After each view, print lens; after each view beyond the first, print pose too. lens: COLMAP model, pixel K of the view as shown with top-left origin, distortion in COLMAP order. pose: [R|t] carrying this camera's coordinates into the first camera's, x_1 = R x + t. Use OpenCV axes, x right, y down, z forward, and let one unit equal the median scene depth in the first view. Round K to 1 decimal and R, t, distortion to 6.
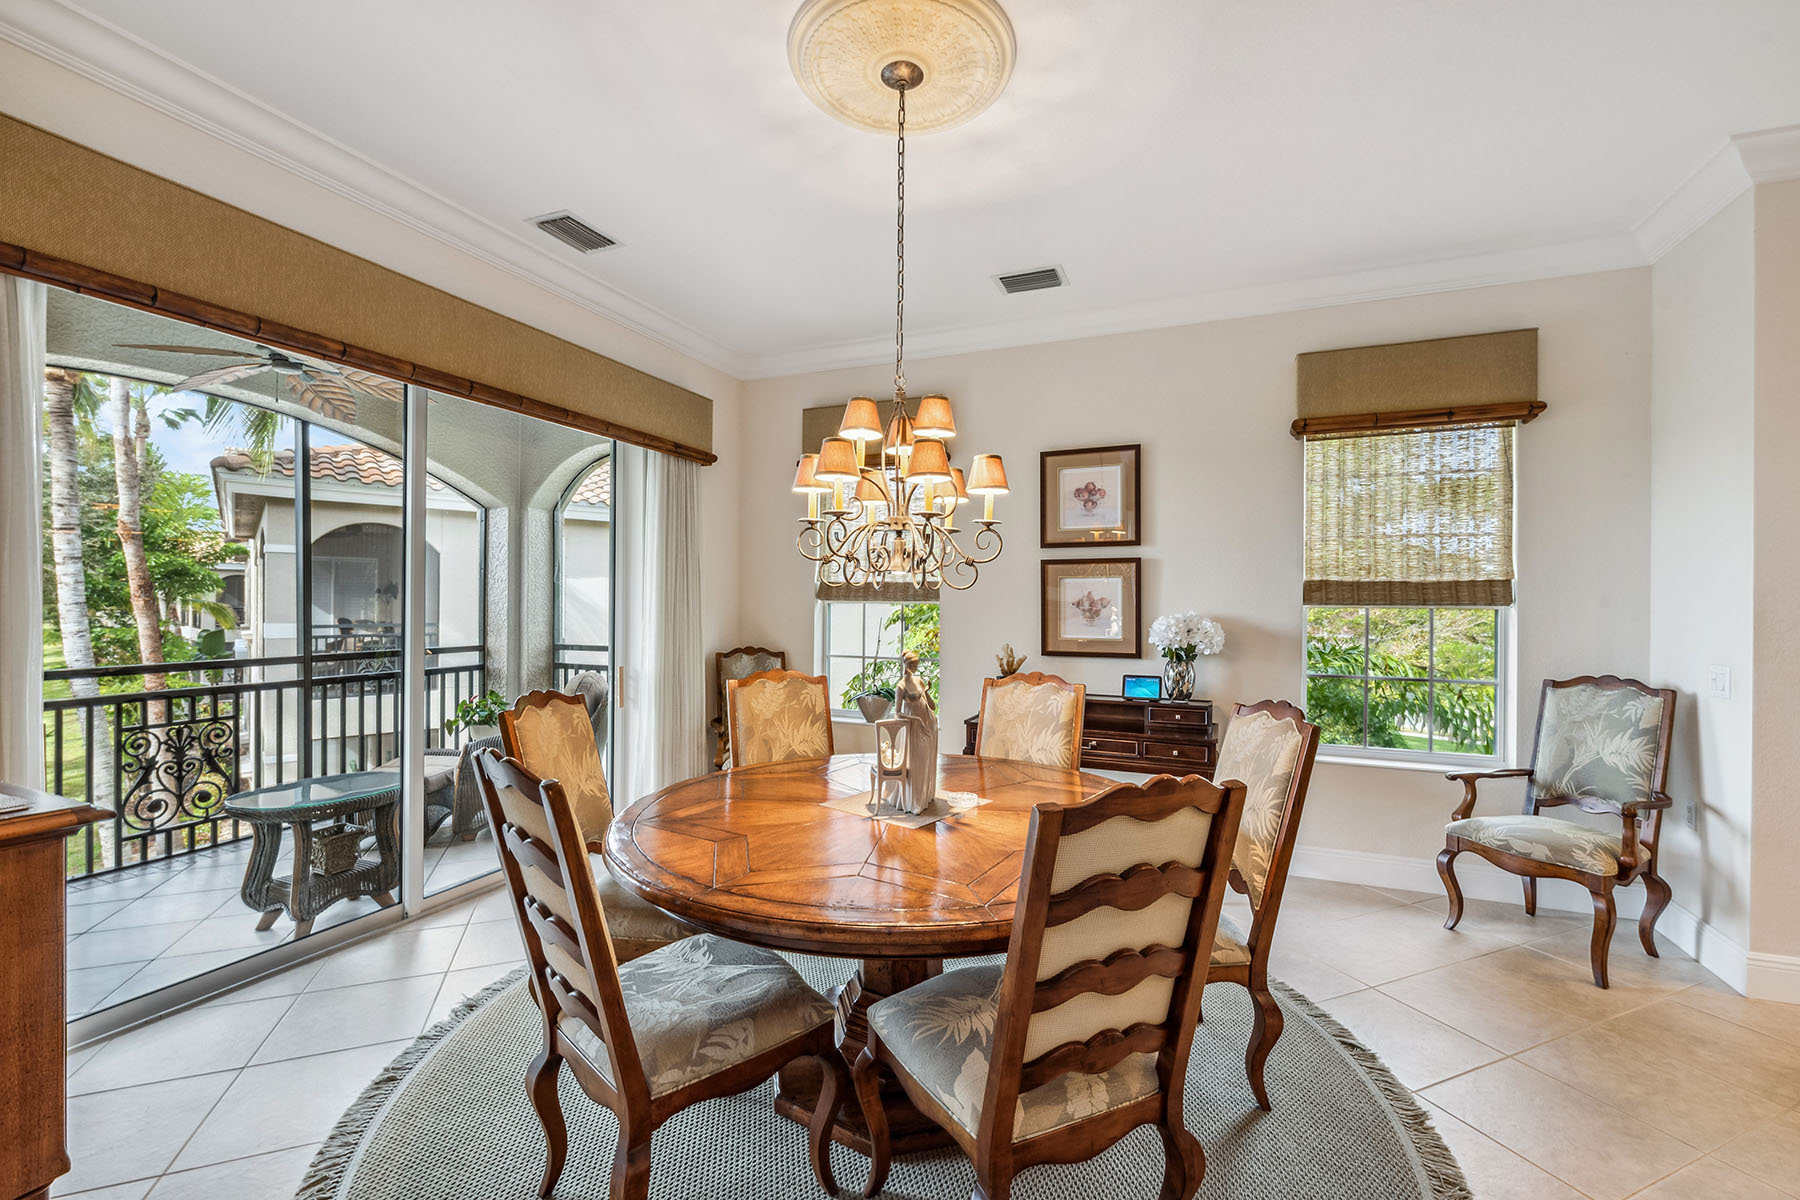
lens RADIAL K [[741.5, 0, 897.9], [0, 741.5, 597.5], [0, 0, 1]] dist [-0.000928, -0.001709]
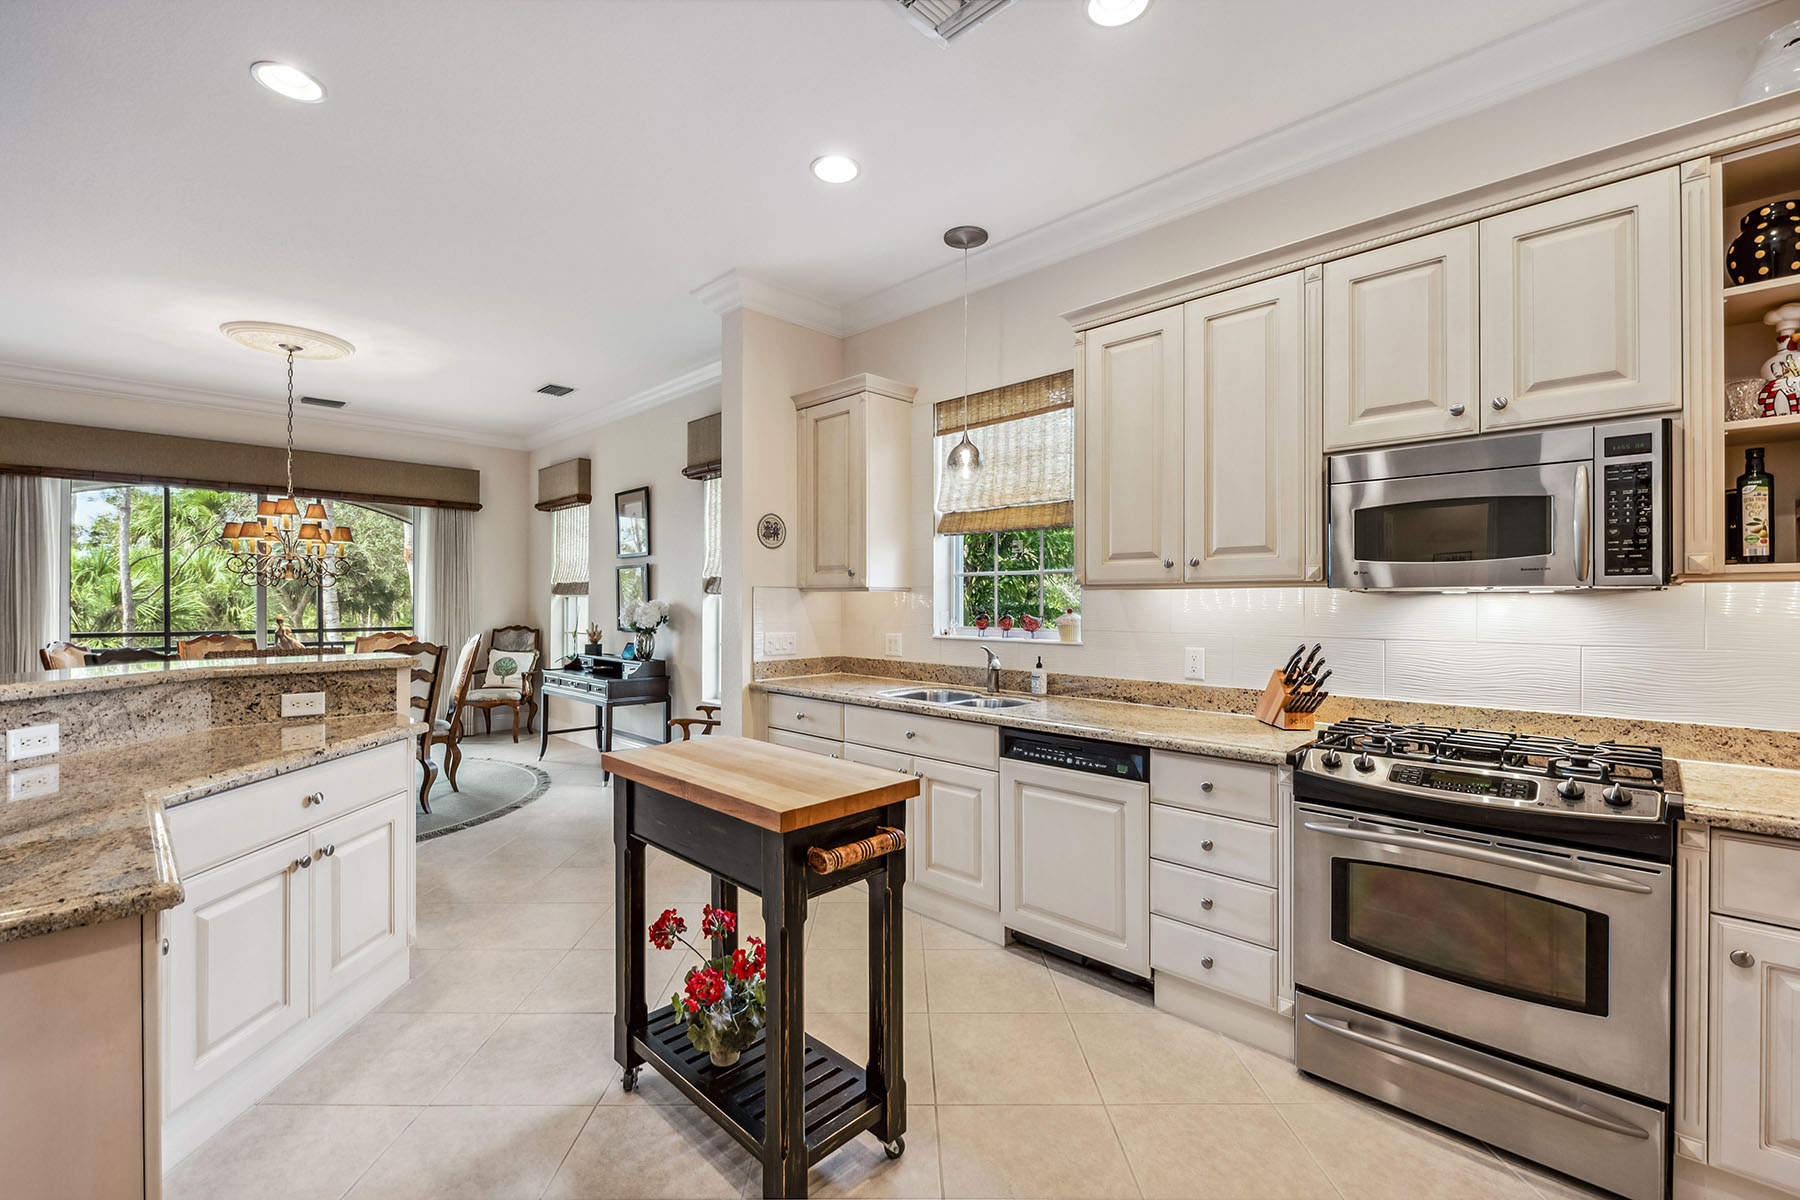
lens RADIAL K [[775.0, 0, 890.9], [0, 775.0, 598.8], [0, 0, 1]] dist [0.011754, -0.000044]
pose [[0.923008, -0.006560, -0.384725, 1.588050], [0.007071, 0.999975, -0.000086, 0.022840], [0.384716, -0.002641, 0.923031, -0.268566]]
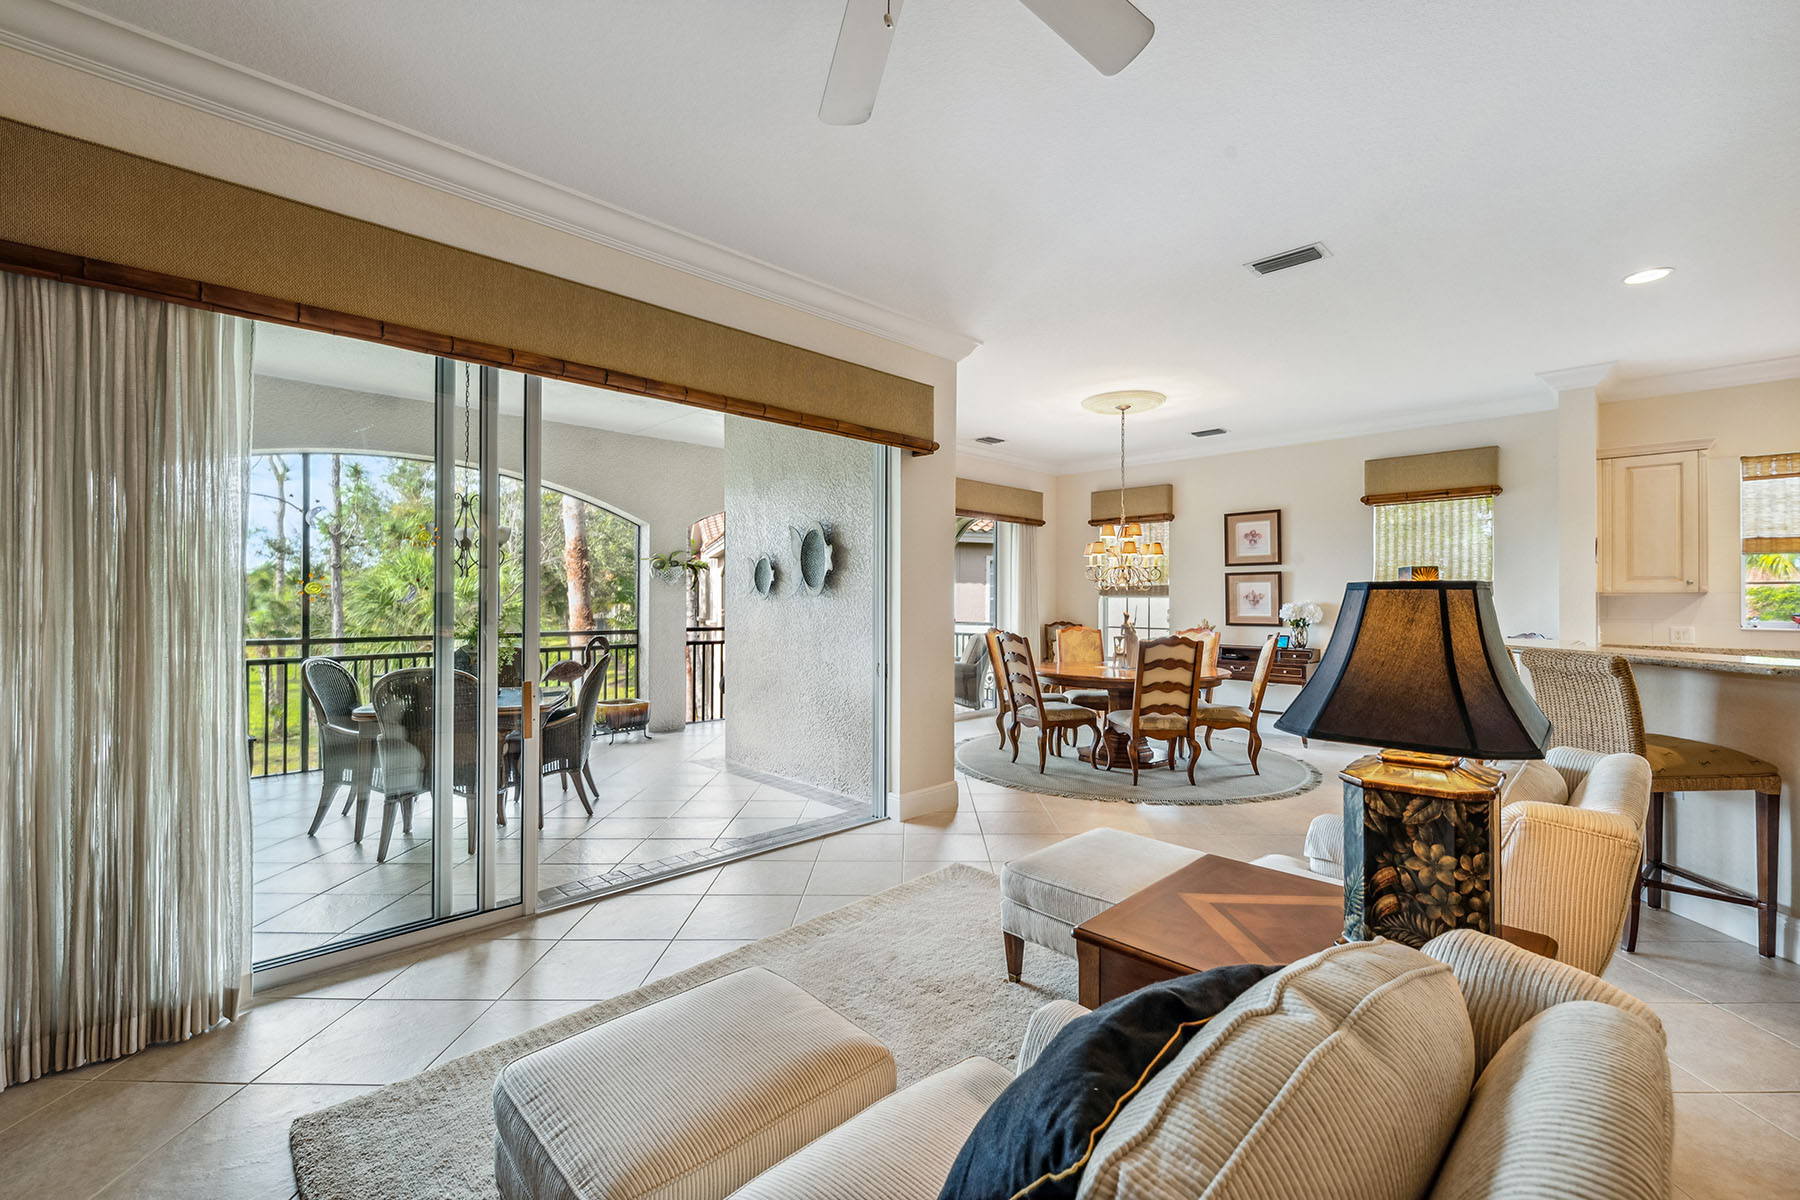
lens RADIAL K [[741.5, 0, 892.2], [0, 741.5, 600.2], [0, 0, 1]] dist [-0.000928, -0.001709]
pose [[0.920276, -0.002767, -0.391260, 0.188372], [0.005019, 0.999976, 0.004734, 0.004474], [0.391238, -0.006320, 0.920268, -1.229020]]
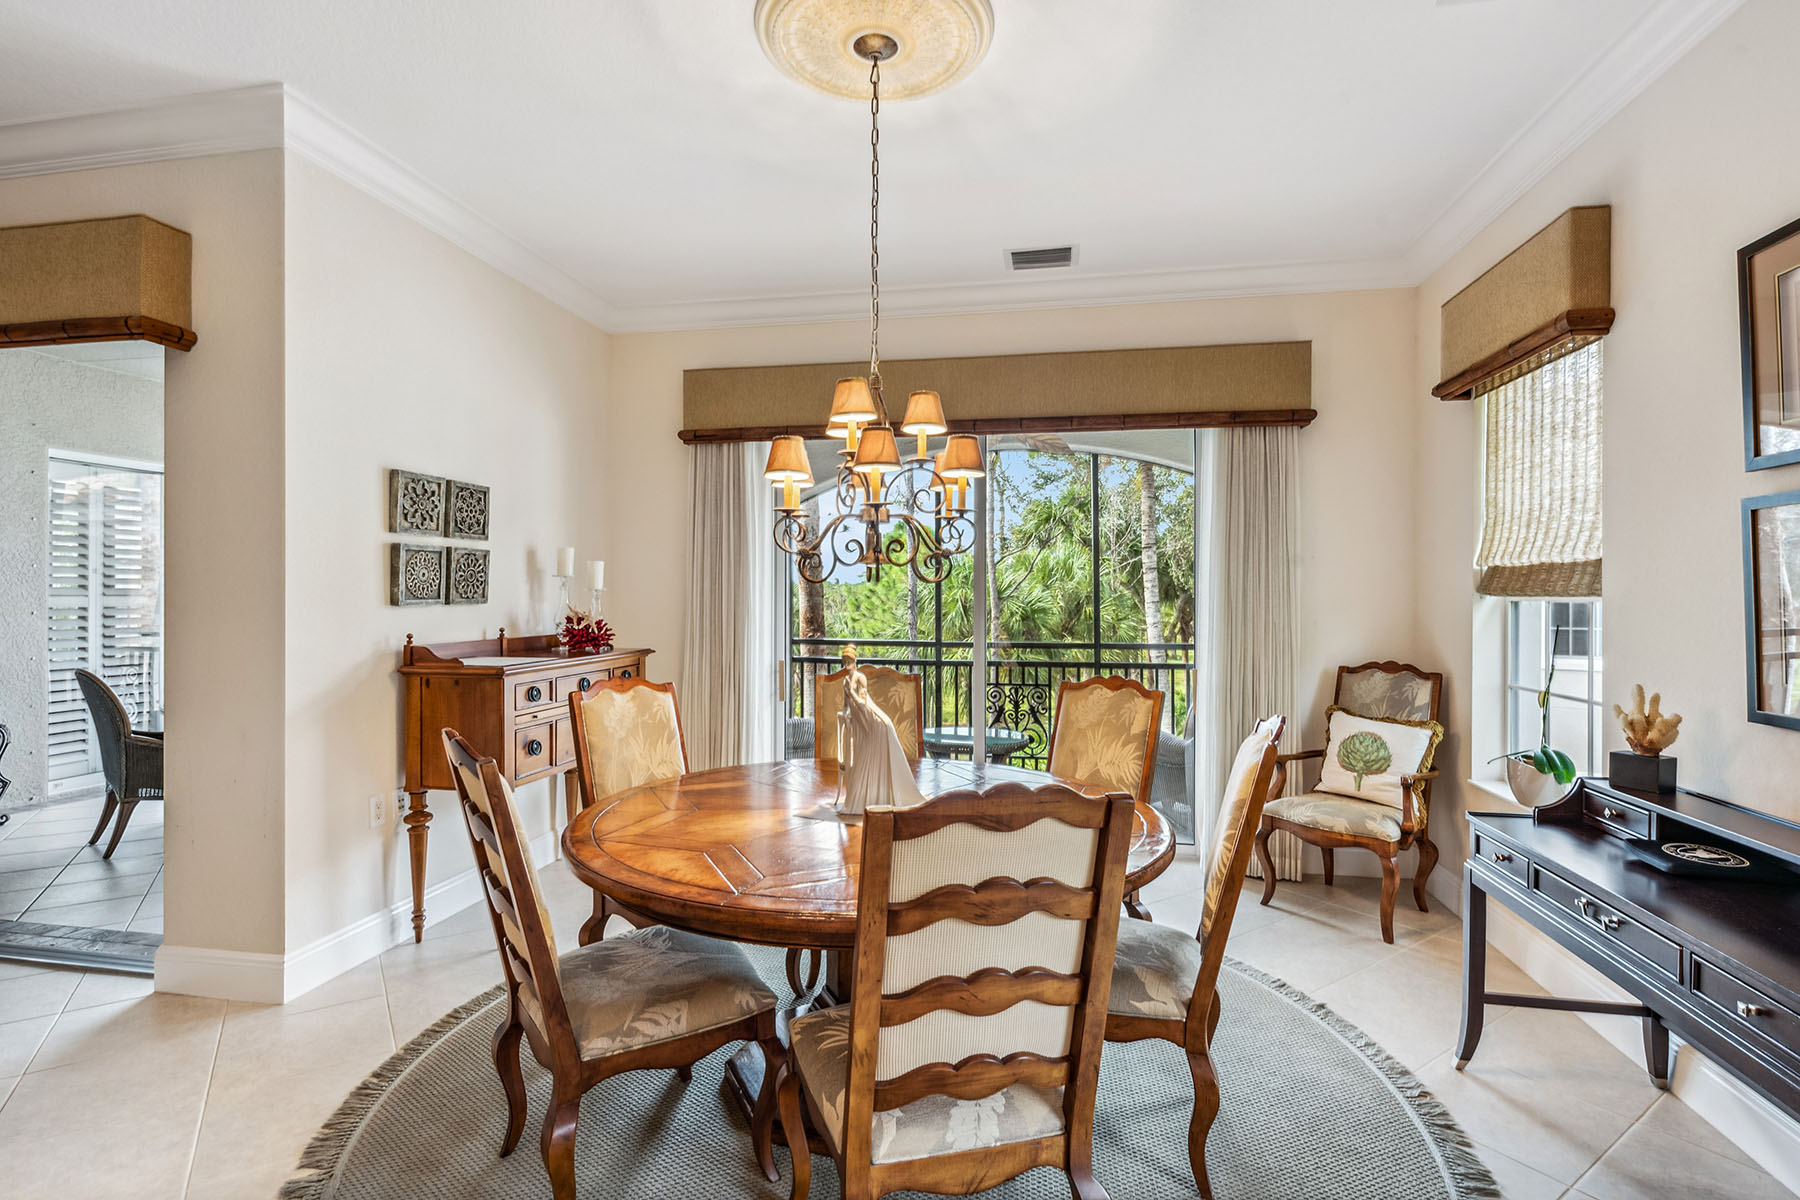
lens RADIAL K [[858.8, 0, 901.5], [0, 858.8, 595.1], [0, 0, 1]] dist [-0.010402, -0.001054]
pose [[0.211326, -0.005624, -0.977399, 0.705334], [0.002916, 0.999983, -0.005123, 0.006466], [0.977411, -0.001767, 0.211339, 0.509251]]
